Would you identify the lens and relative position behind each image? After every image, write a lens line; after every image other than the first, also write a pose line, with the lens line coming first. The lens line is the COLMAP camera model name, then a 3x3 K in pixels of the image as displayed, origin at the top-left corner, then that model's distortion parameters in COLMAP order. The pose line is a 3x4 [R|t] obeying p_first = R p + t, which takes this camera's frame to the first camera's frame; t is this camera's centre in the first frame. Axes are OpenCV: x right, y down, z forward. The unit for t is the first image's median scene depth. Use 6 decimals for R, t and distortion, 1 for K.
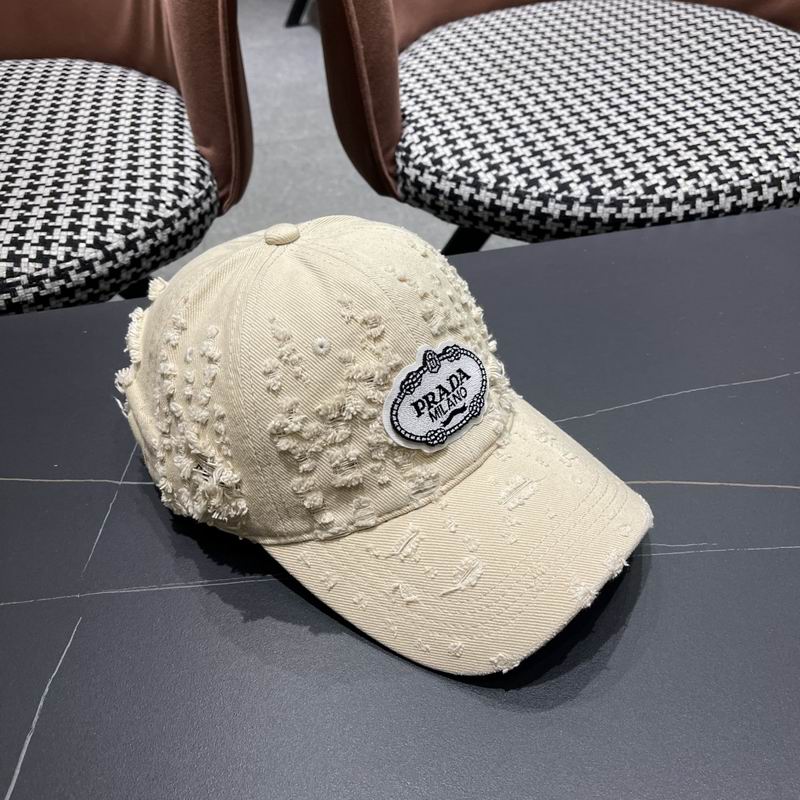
lens RADIAL K [[845.4, 0, 409.5], [0, 845.4, 410.8], [0, 0, 1]] dist [0.016204, 0.000000]
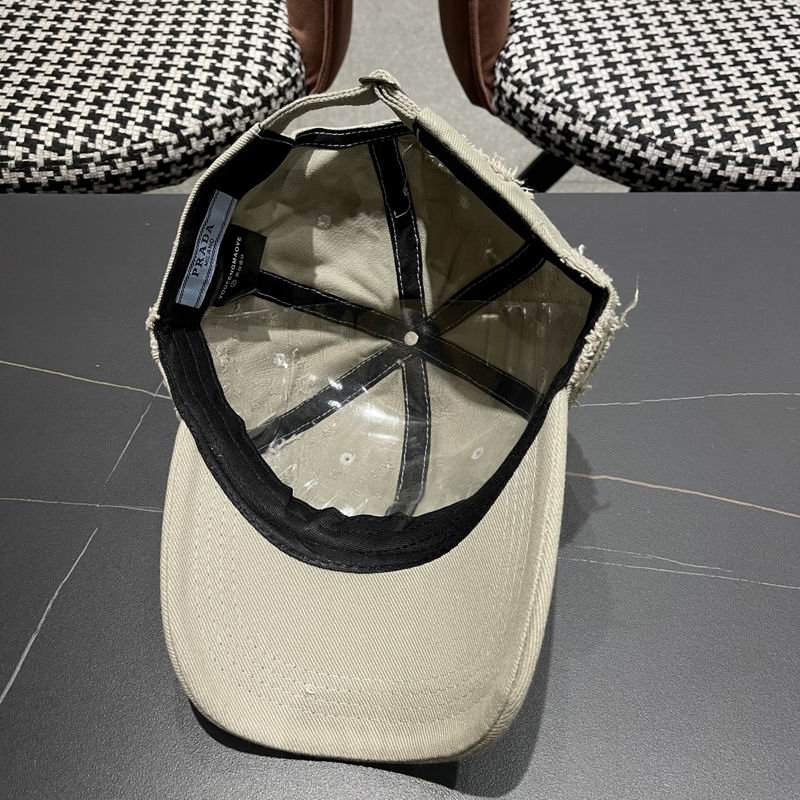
lens RADIAL K [[845.4, 0, 400.8], [0, 845.4, 400.6], [0, 0, 1]] dist [0.016204, 0.000000]
pose [[0.981538, 0.169656, -0.088319, 0.028194], [-0.154210, 0.975109, 0.159317, -0.079983], [0.113150, -0.142756, 0.983269, 0.020167]]
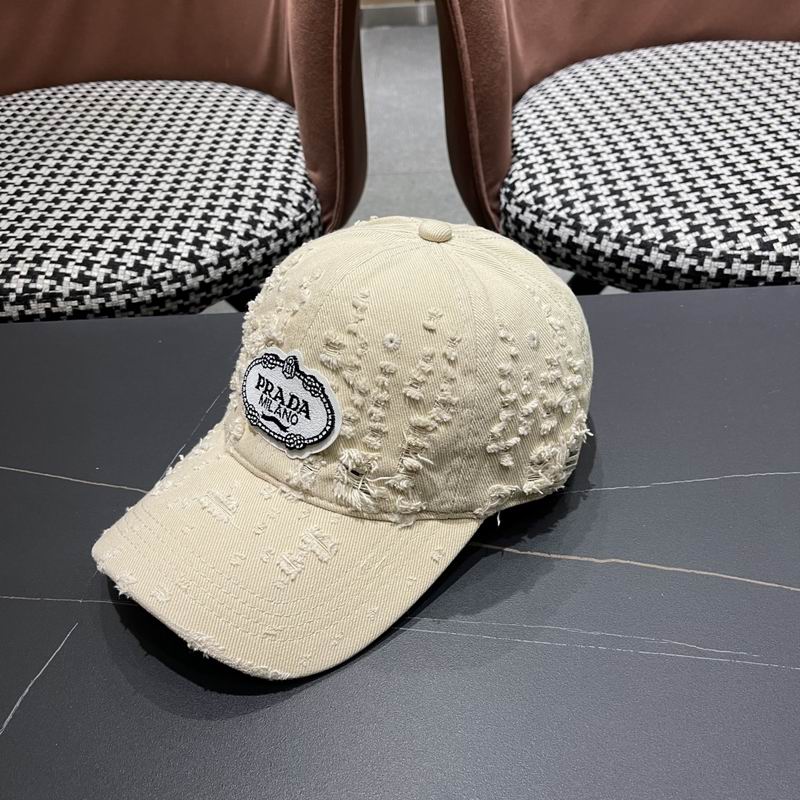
lens RADIAL K [[845.4, 0, 397.7], [0, 845.4, 404.2], [0, 0, 1]] dist [0.016204, 0.000000]
pose [[0.975309, 0.110839, -0.191018, 0.087355], [-0.118701, 0.992471, -0.030187, -0.017246], [0.186234, 0.052116, 0.981122, 0.041319]]
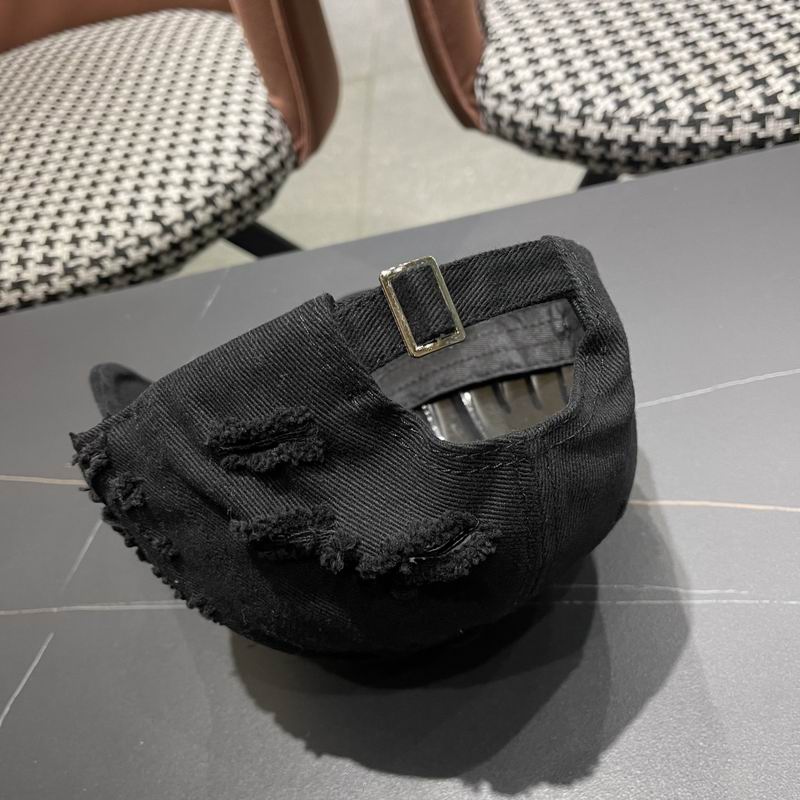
lens RADIAL K [[845.4, 0, 413.2], [0, 845.4, 419.1], [0, 0, 1]] dist [0.016204, 0.000000]
pose [[0.961500, -0.000537, -0.274806, 0.174449], [0.032479, 0.993211, 0.111700, -0.062053], [0.272880, -0.116325, 0.954990, 0.114532]]
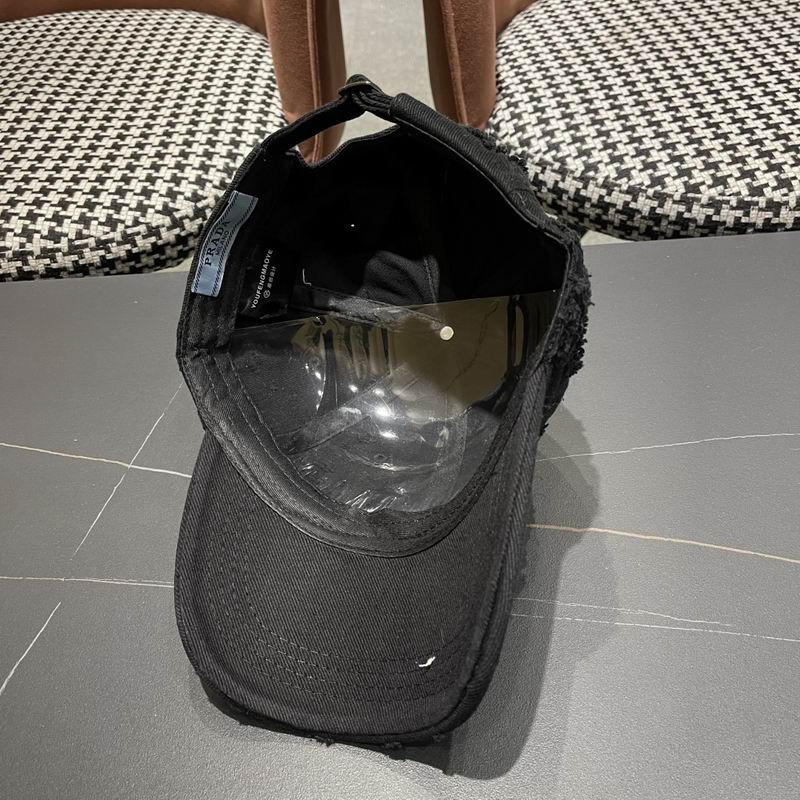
lens RADIAL K [[845.4, 0, 404.7], [0, 845.4, 408.3], [0, 0, 1]] dist [0.016204, 0.000000]
pose [[0.979259, 0.110380, -0.169907, 0.096544], [-0.099954, 0.992613, 0.068768, -0.057933], [0.176242, -0.050358, 0.983058, 0.052058]]
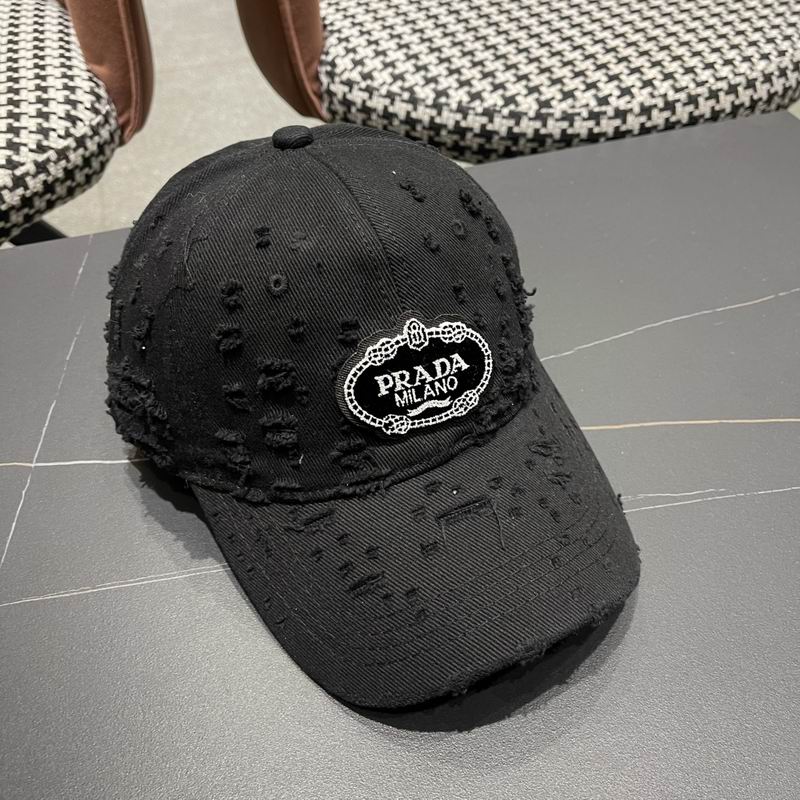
lens RADIAL K [[845.4, 0, 408.4], [0, 845.4, 399.1], [0, 0, 1]] dist [0.016204, 0.000000]
pose [[0.993212, -0.061253, 0.098882, -0.034561], [0.055143, 0.996464, 0.063387, -0.008696], [-0.102415, -0.057505, 0.993078, 0.089427]]
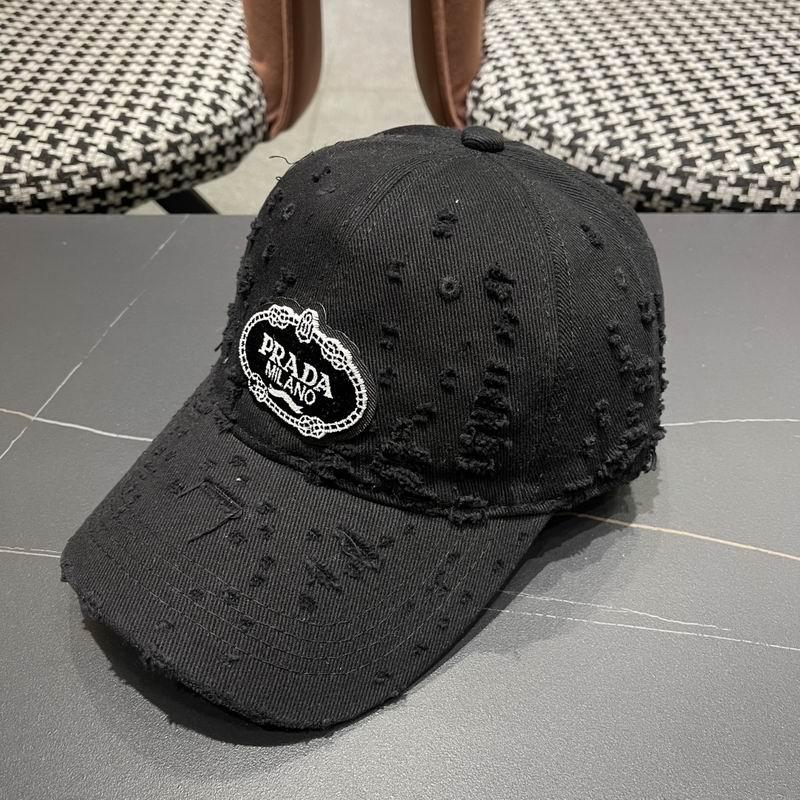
lens RADIAL K [[845.4, 0, 413.5], [0, 845.4, 395.1], [0, 0, 1]] dist [0.016204, 0.000000]
pose [[0.979213, 0.158632, -0.126406, 0.094551], [-0.156574, 0.987321, 0.026120, -0.013825], [0.128946, -0.005785, 0.991635, 0.140061]]
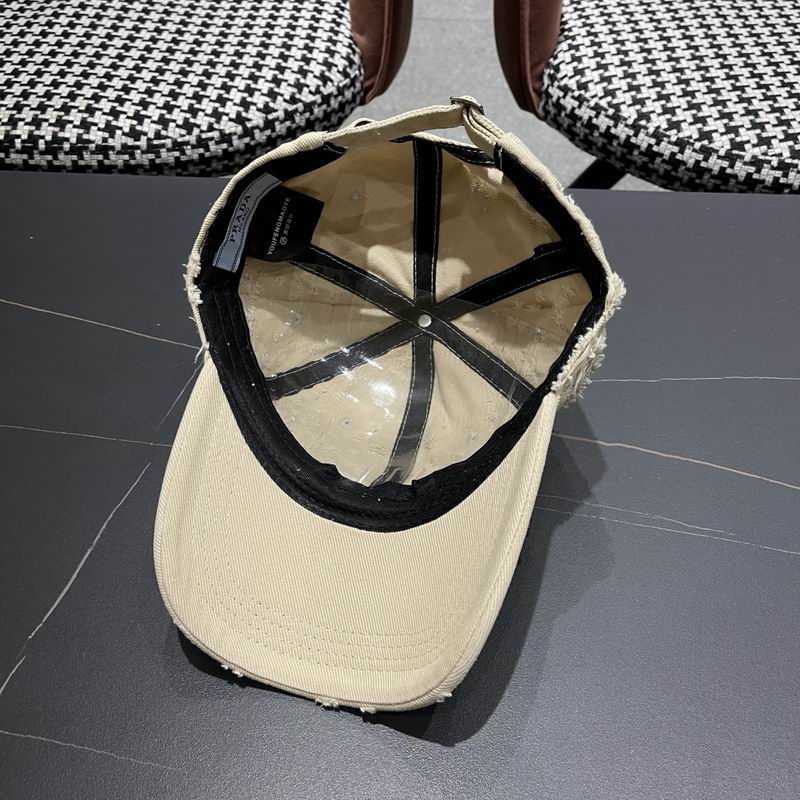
lens RADIAL K [[845.4, 0, 394.1], [0, 845.4, 406.0], [0, 0, 1]] dist [0.016204, 0.000000]
pose [[0.963347, 0.216591, -0.158276, 0.059877], [-0.193974, 0.969973, 0.146721, -0.039440], [0.185301, -0.110642, 0.976433, -0.035355]]
